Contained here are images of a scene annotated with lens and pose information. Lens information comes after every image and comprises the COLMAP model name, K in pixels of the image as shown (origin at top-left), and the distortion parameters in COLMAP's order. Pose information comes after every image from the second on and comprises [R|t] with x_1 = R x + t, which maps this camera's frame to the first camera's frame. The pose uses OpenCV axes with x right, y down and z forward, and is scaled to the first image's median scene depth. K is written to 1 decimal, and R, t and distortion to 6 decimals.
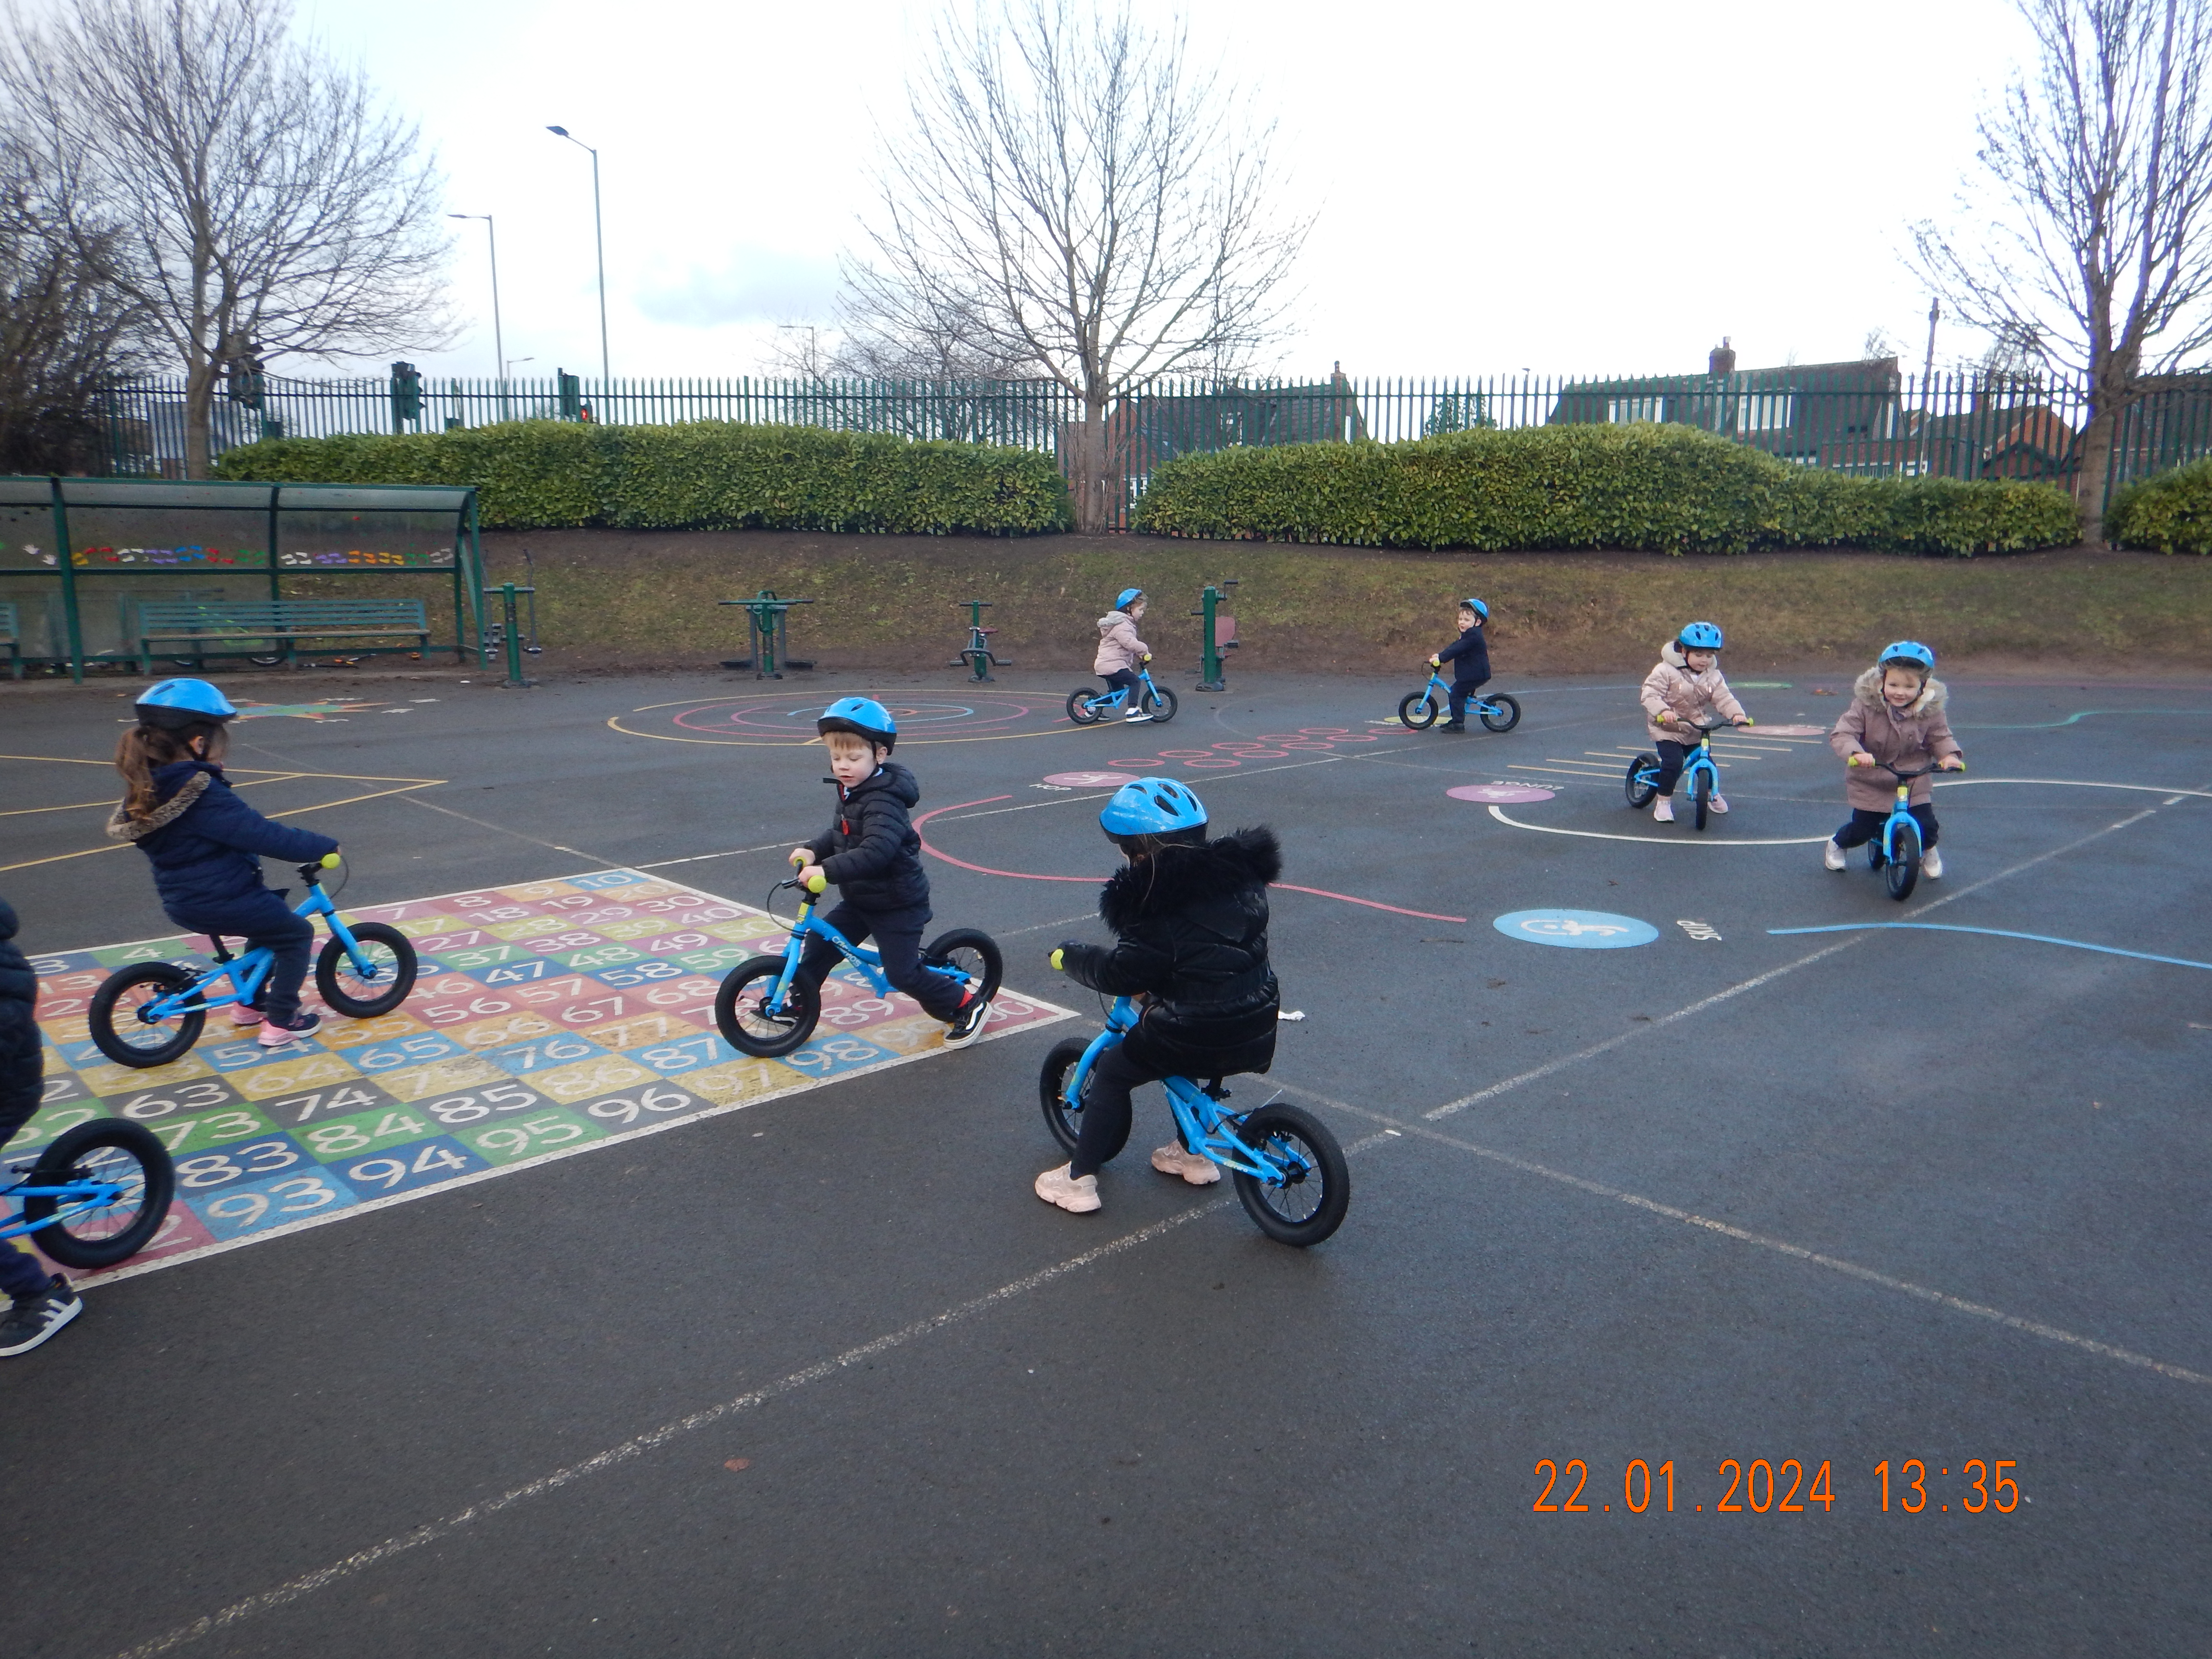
lens RADIAL K [[1577.8, 0, 1080.6], [0, 1577.8, 821.3], [0, 0, 1]] dist [0.011306, -0.009378]
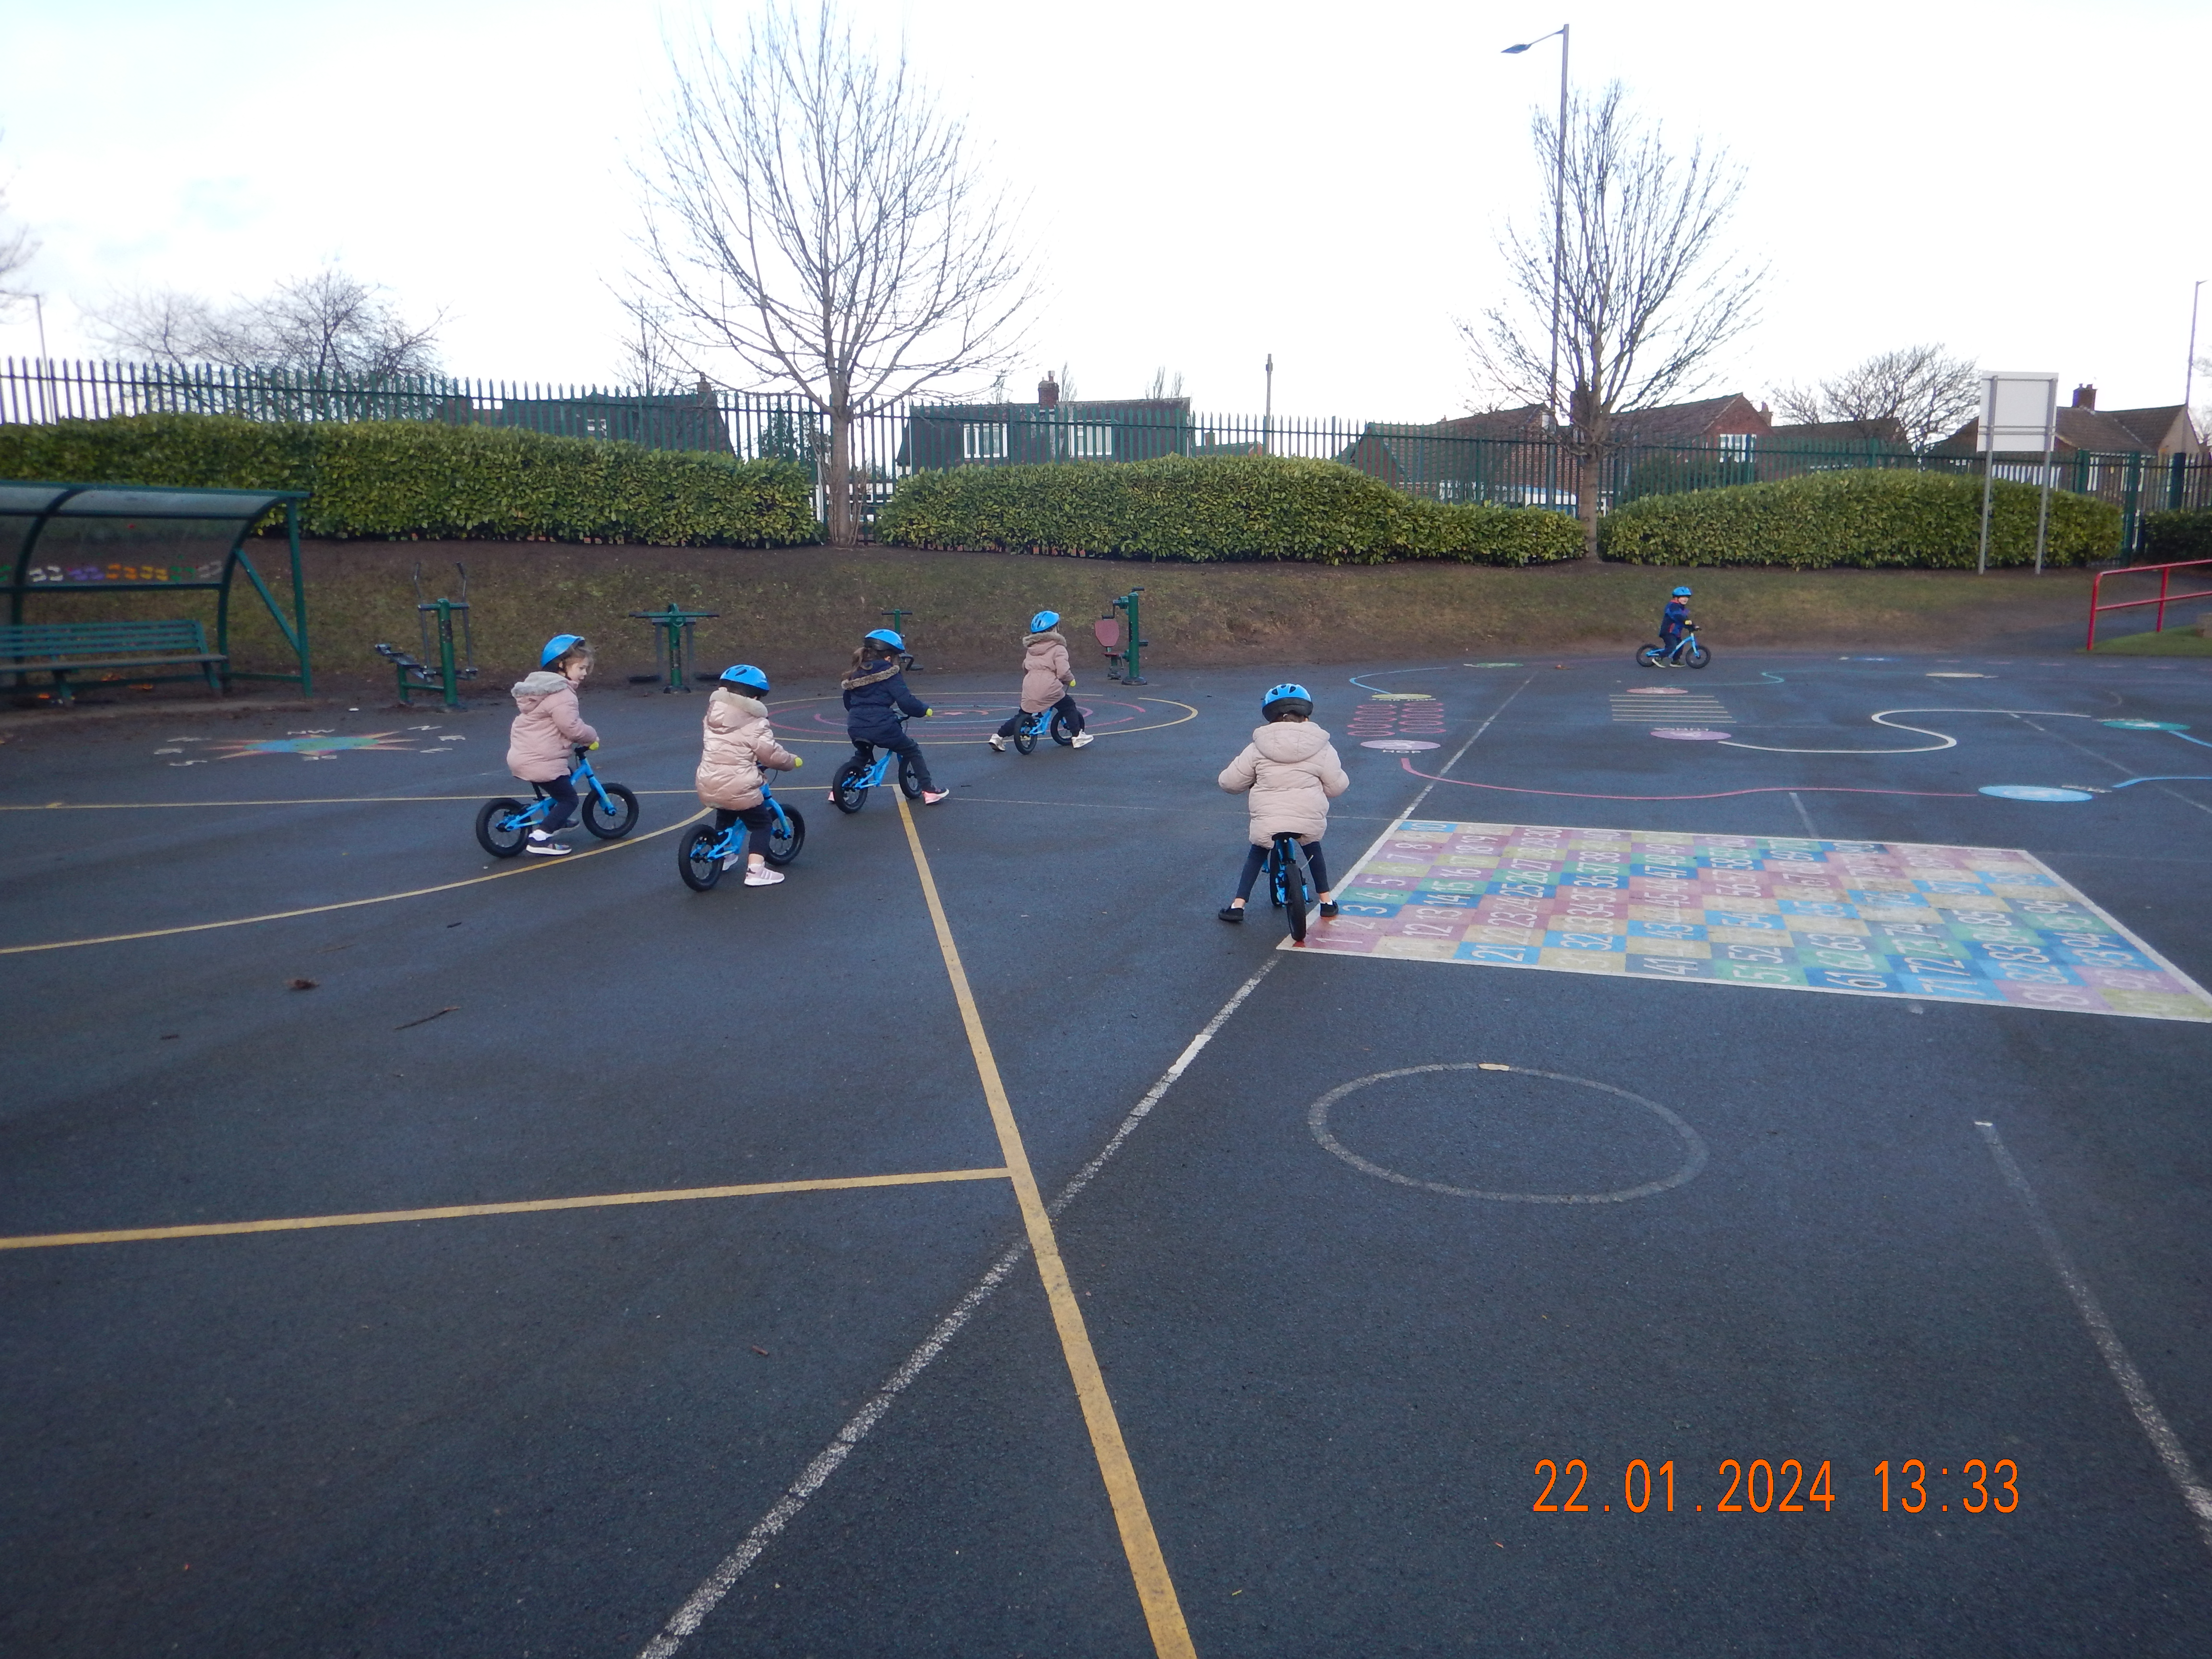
lens RADIAL K [[1577.8, 0, 1103.3], [0, 1577.8, 835.6], [0, 0, 1]] dist [0.011306, -0.009378]
pose [[0.876066, -0.084733, 0.474689, -0.386834], [0.083897, 0.996209, 0.022989, -0.001889], [-0.474837, 0.019685, 0.879853, 0.009568]]
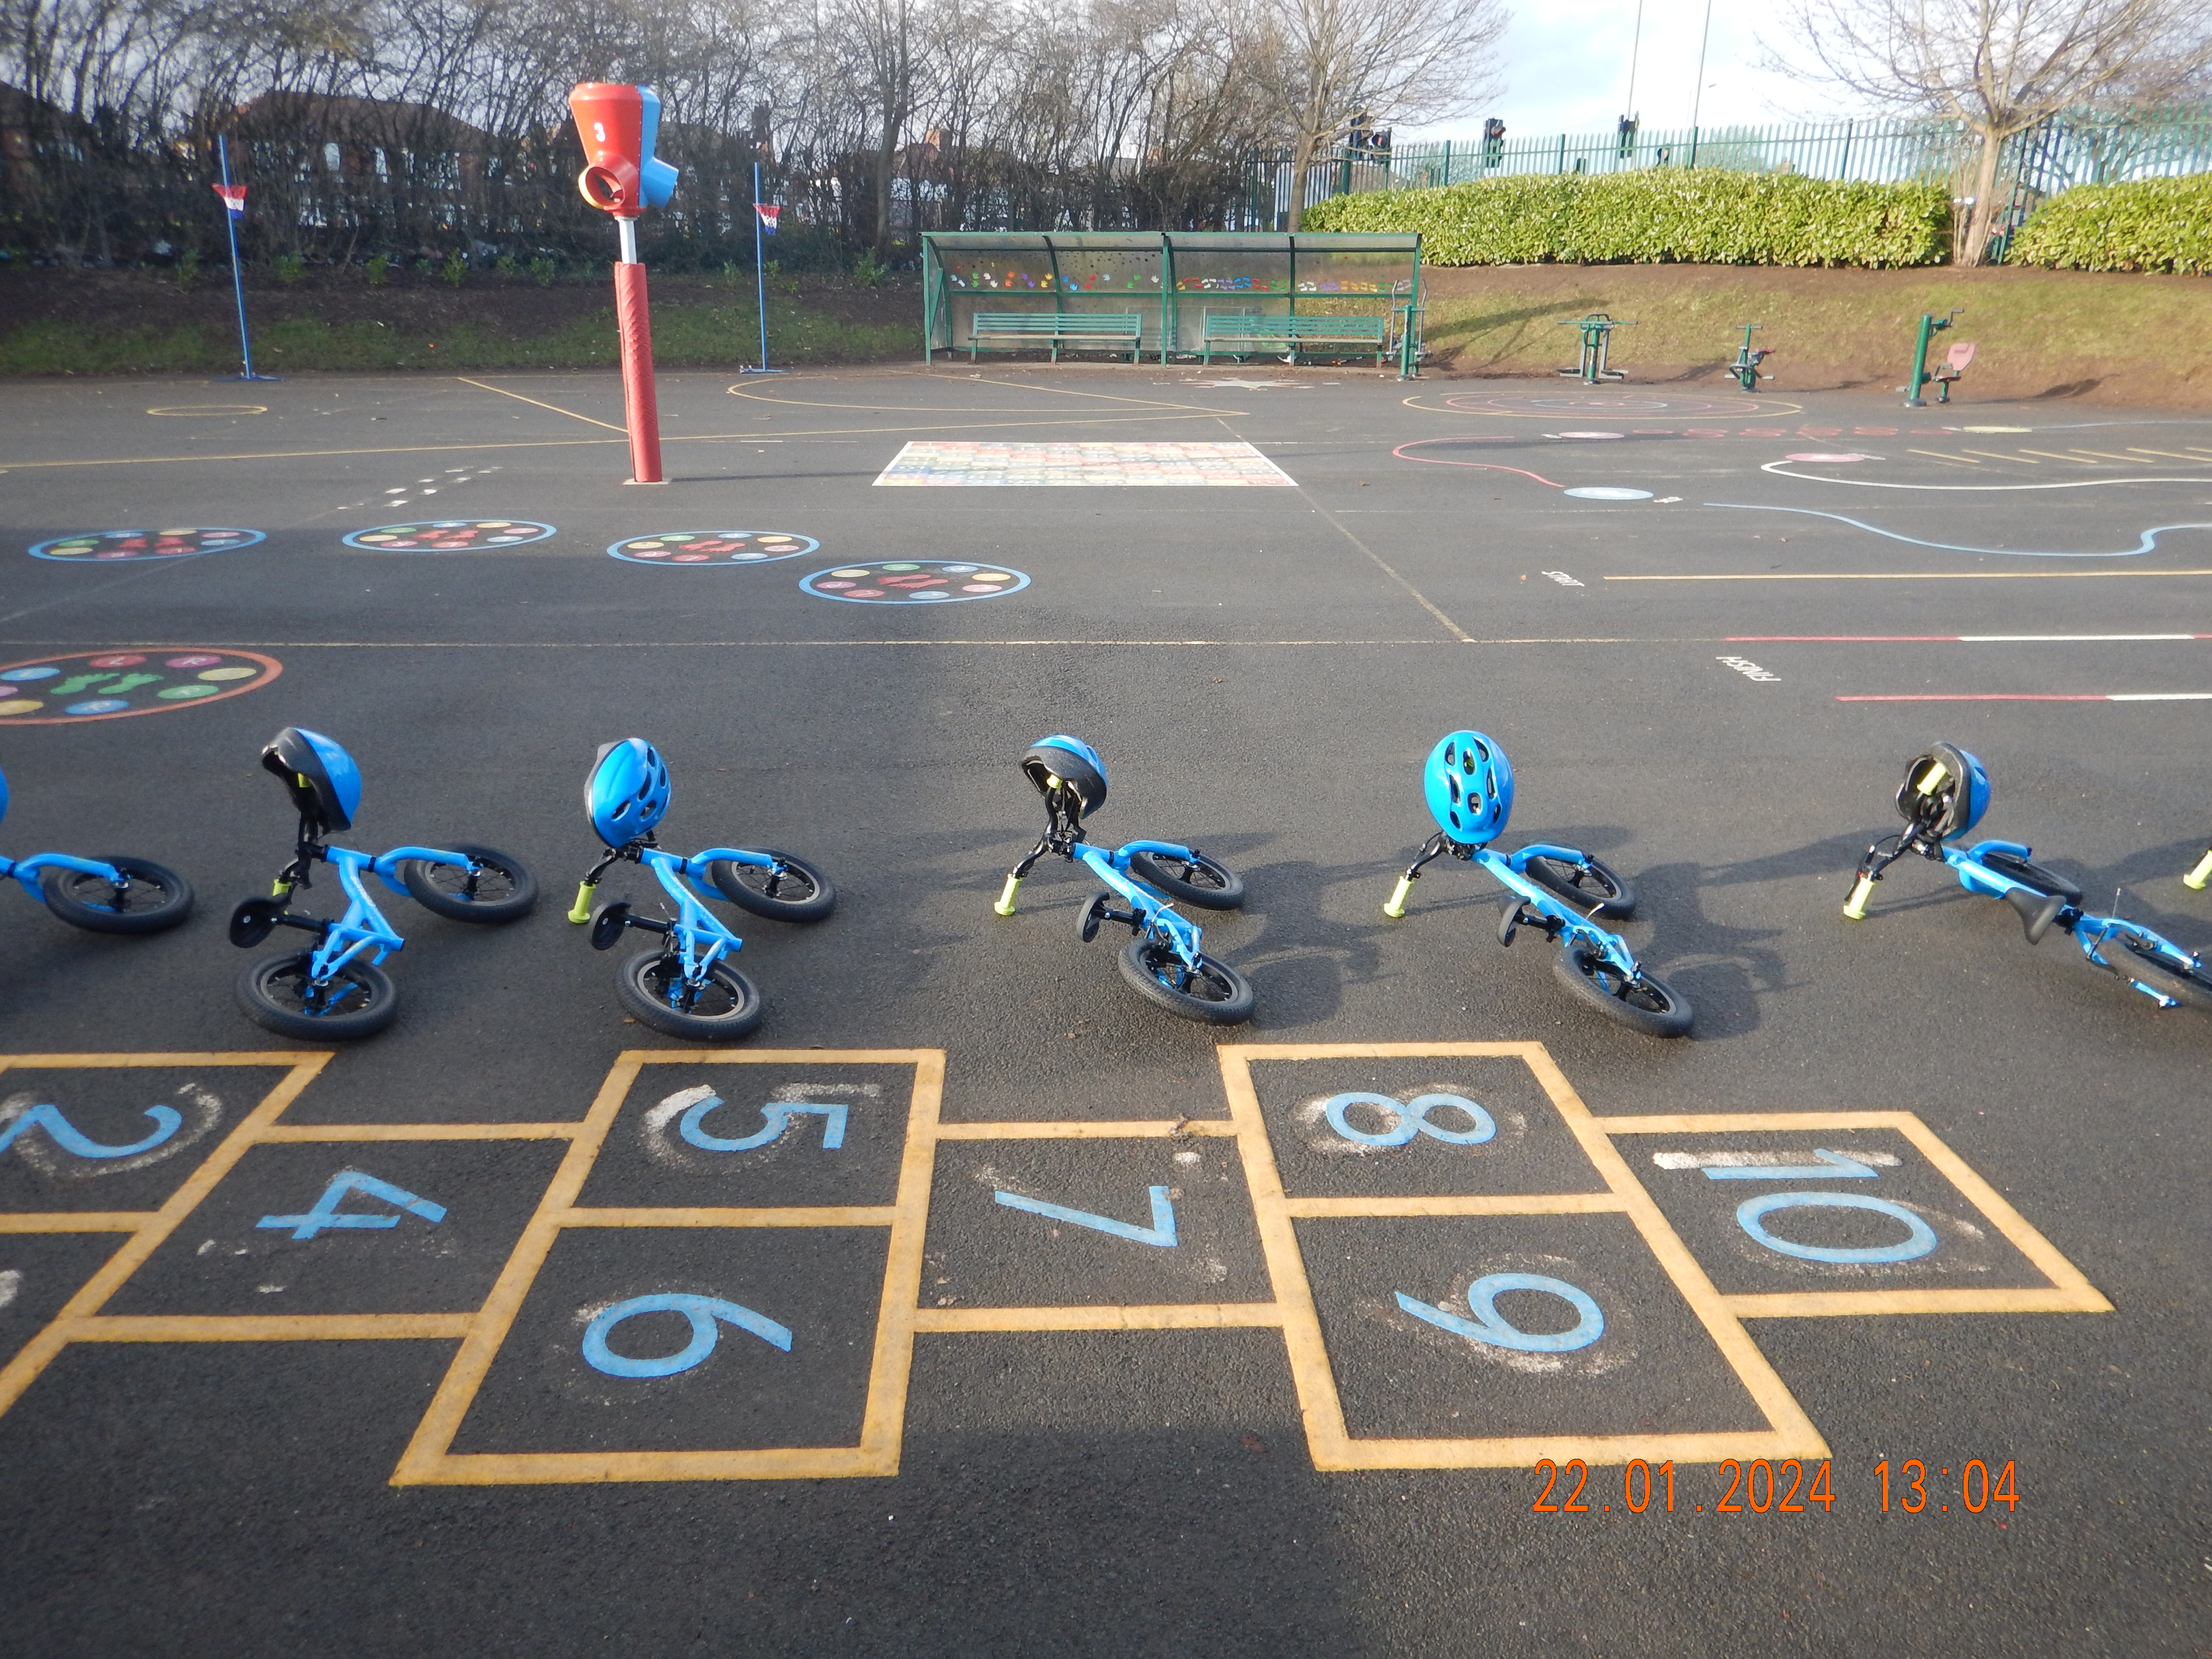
lens RADIAL K [[1577.8, 0, 1111.0], [0, 1577.8, 814.1], [0, 0, 1]] dist [0.011306, -0.009378]
pose [[0.751820, 0.217372, -0.622508, 0.350787], [-0.119084, 0.973335, 0.196055, 0.040813], [0.648526, -0.073267, 0.757659, -0.234180]]
